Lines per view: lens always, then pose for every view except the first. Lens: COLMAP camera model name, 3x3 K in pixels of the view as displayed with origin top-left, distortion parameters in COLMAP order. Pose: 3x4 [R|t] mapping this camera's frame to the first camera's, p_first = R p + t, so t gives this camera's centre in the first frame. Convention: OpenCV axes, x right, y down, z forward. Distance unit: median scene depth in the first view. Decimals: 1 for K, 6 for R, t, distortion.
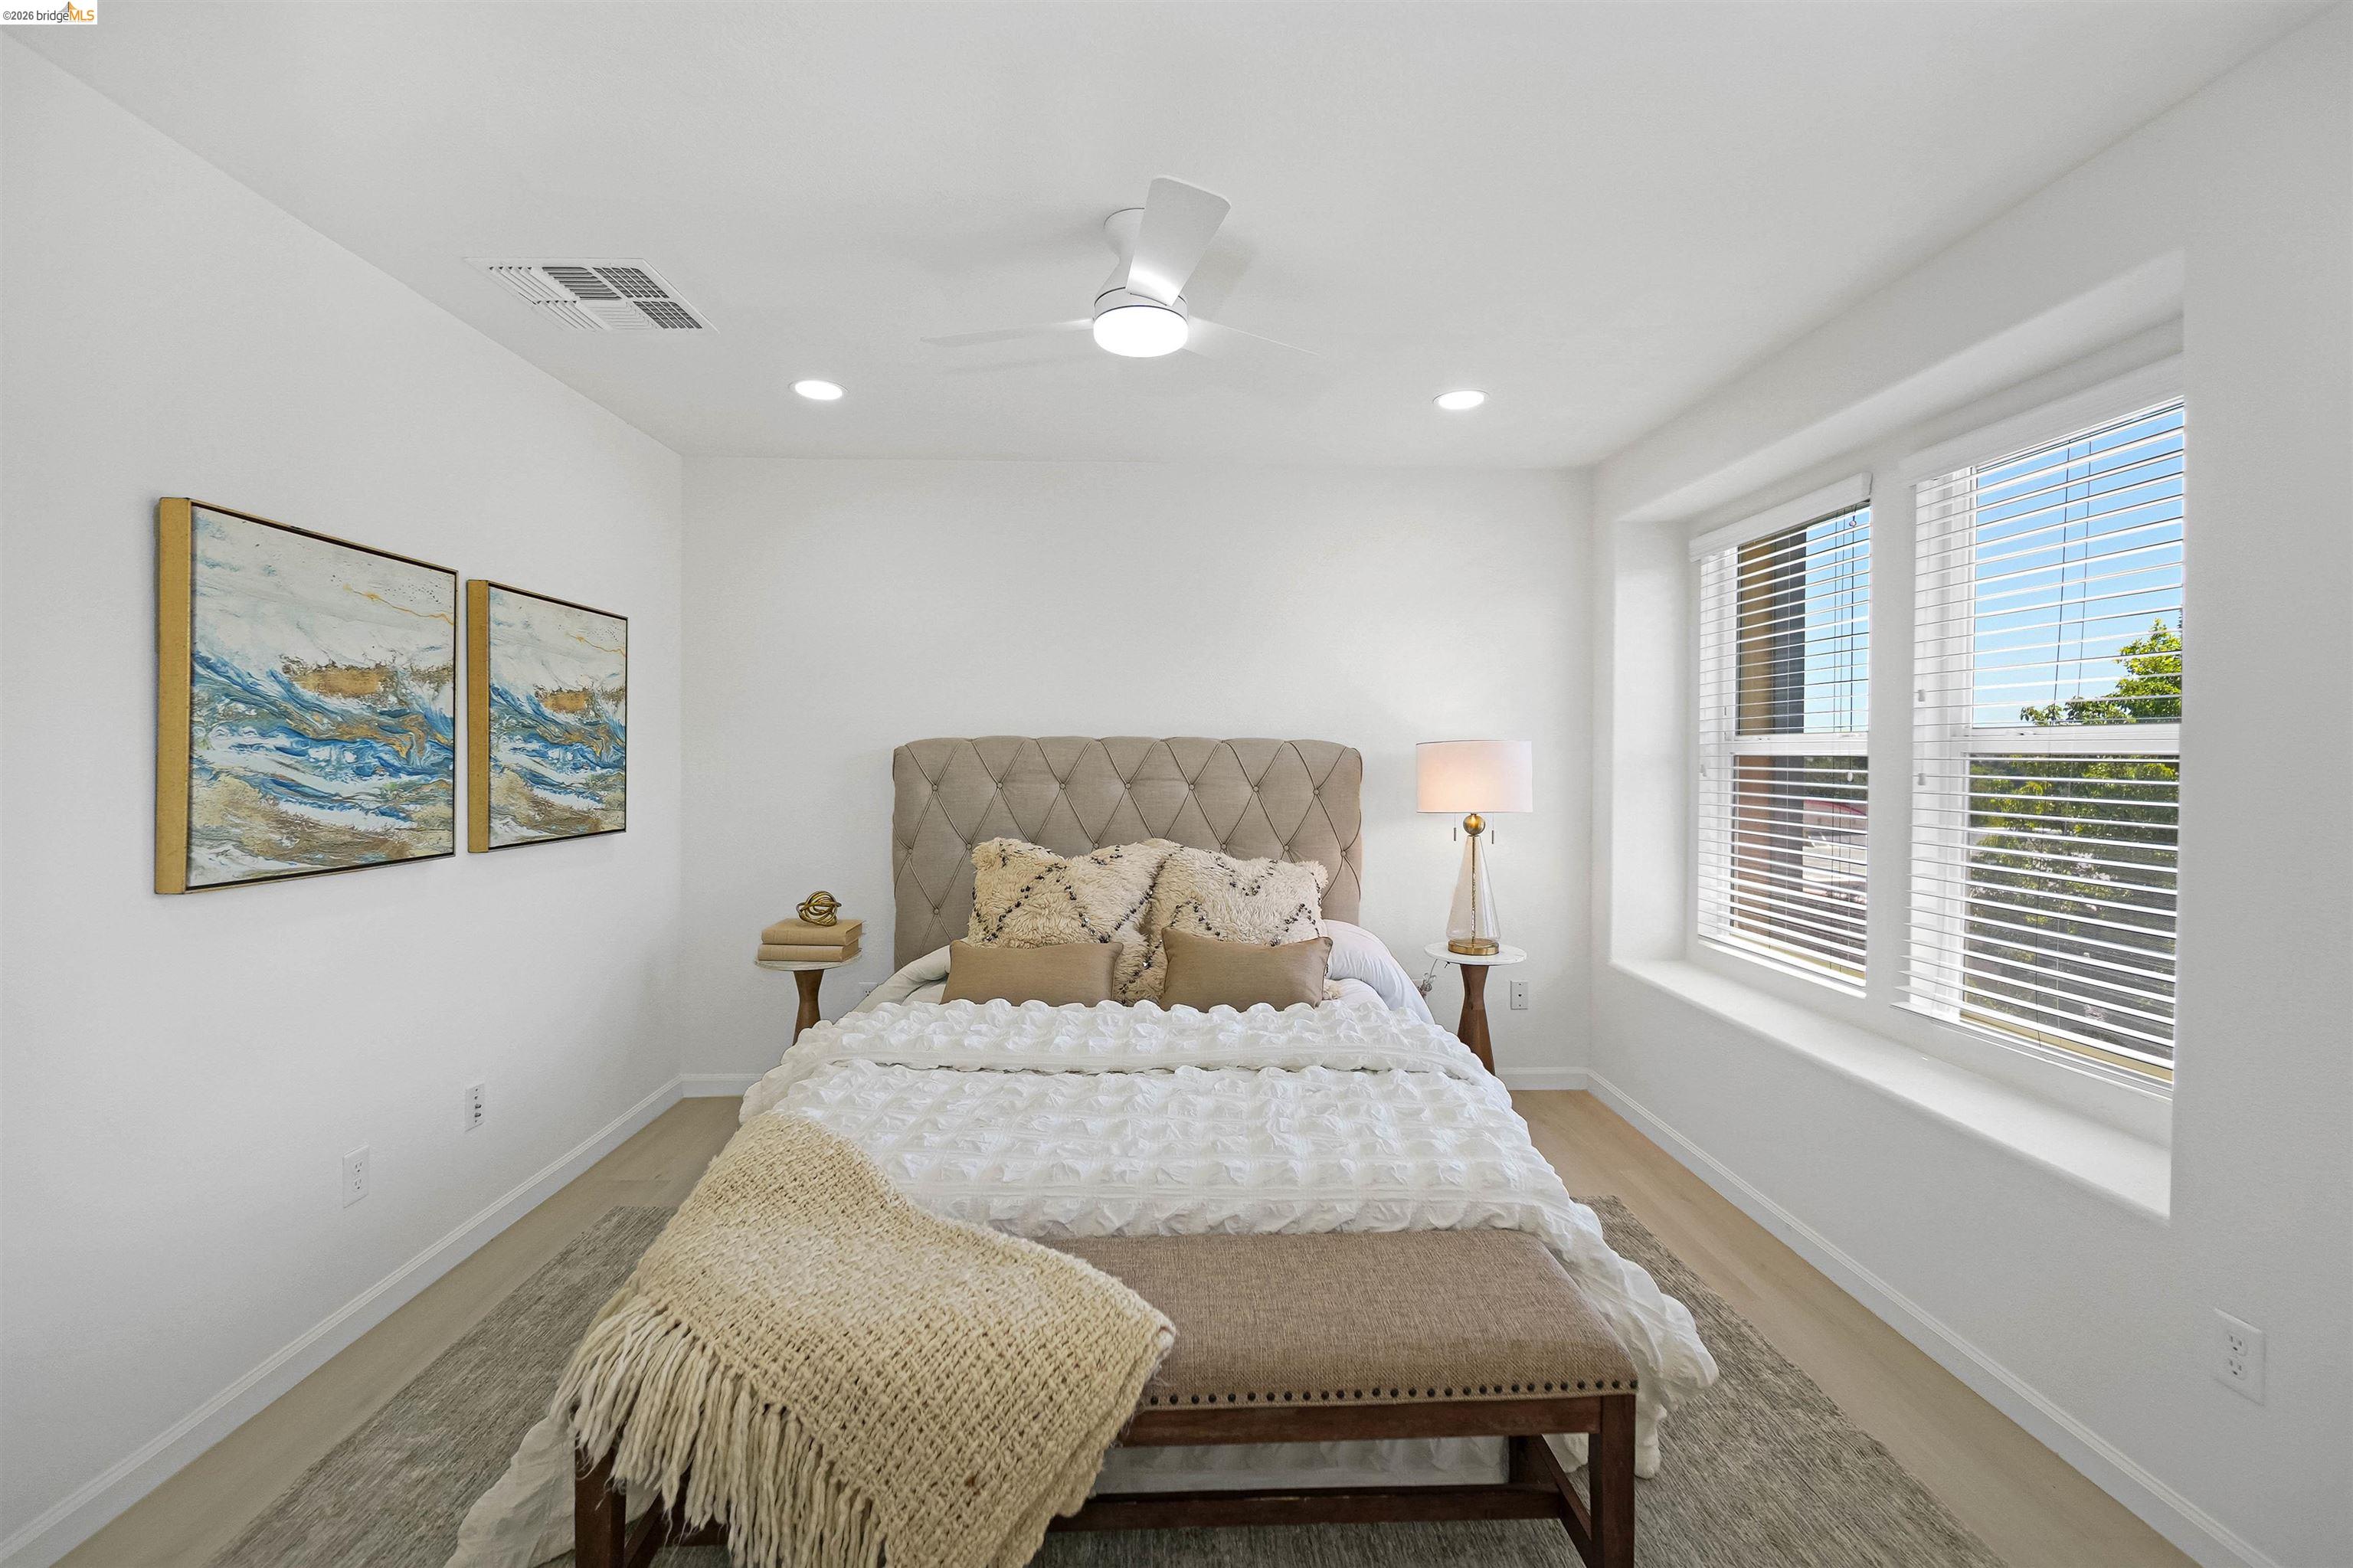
lens RADIAL K [[1035.9, 0, 1167.9], [0, 1035.9, 765.9], [0, 0, 1]] dist [-0.016827, 0.008383]
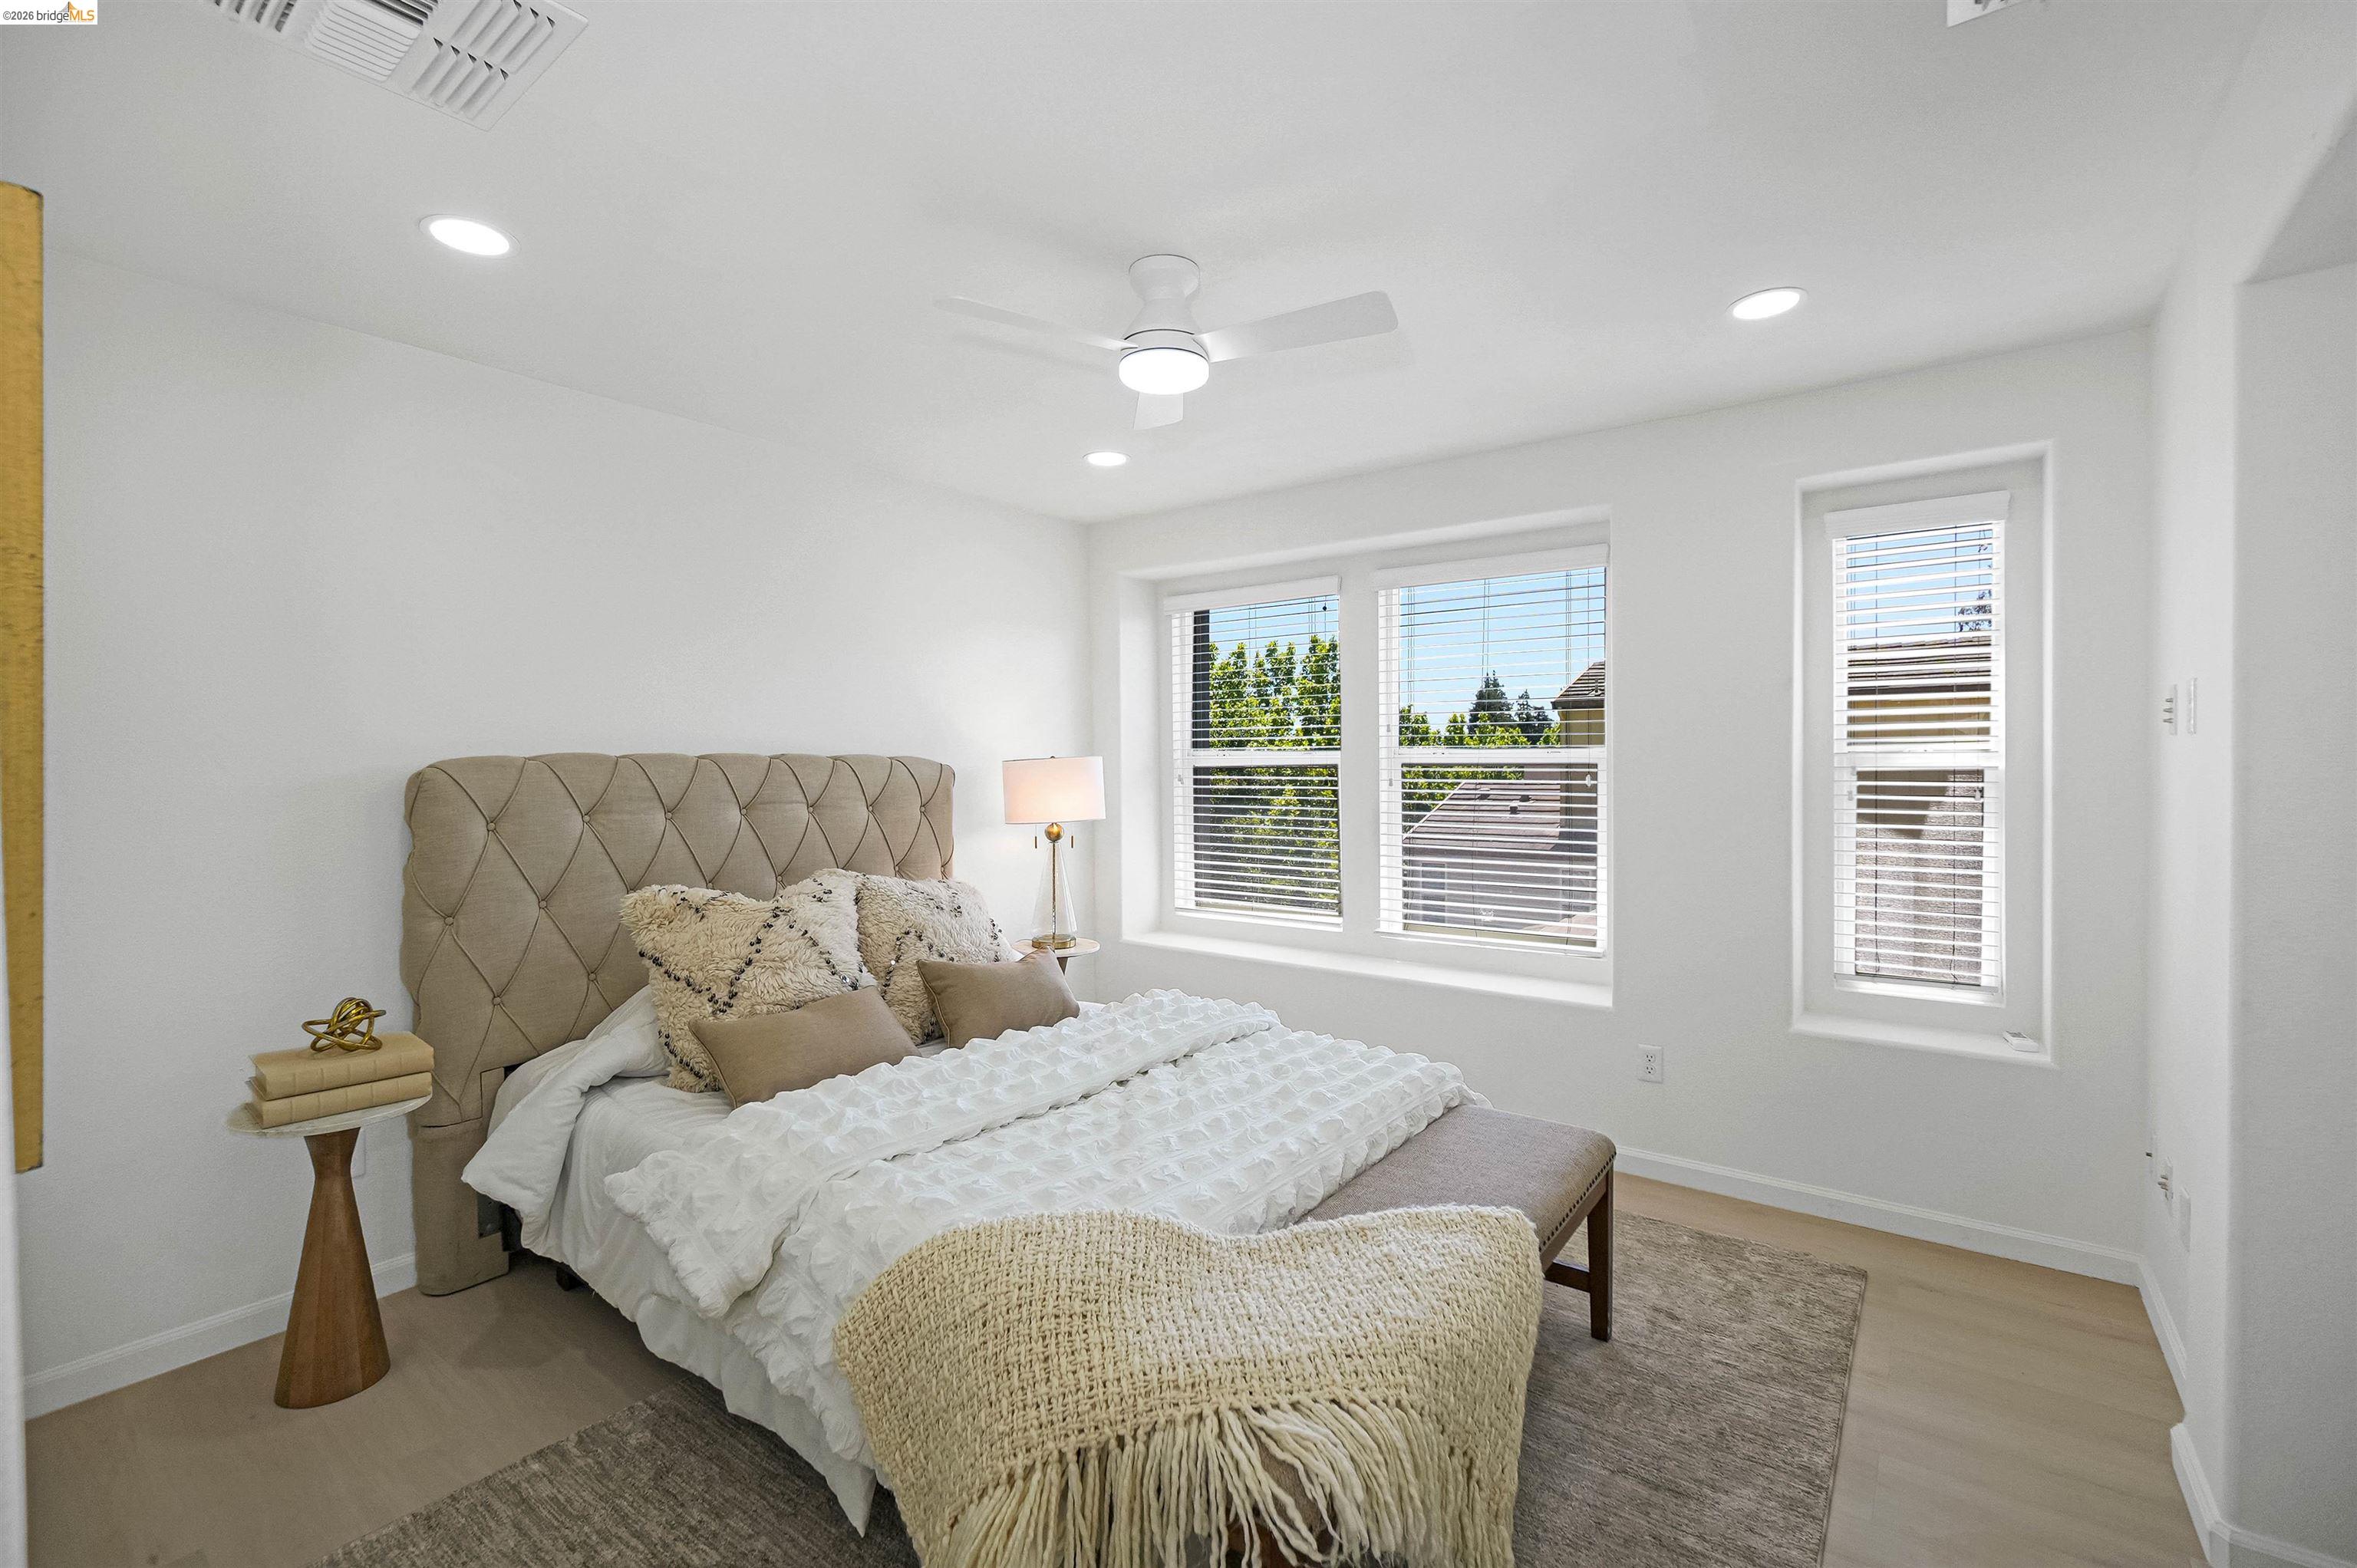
lens RADIAL K [[1037.5, 0, 1169.9], [0, 1037.5, 765.9], [0, 0, 1]] dist [-0.016827, 0.008383]
pose [[0.619613, -0.011073, 0.784829, -0.575826], [0.019174, 0.999816, -0.001032, -0.012736], [-0.784673, 0.015687, 0.619711, 0.235652]]
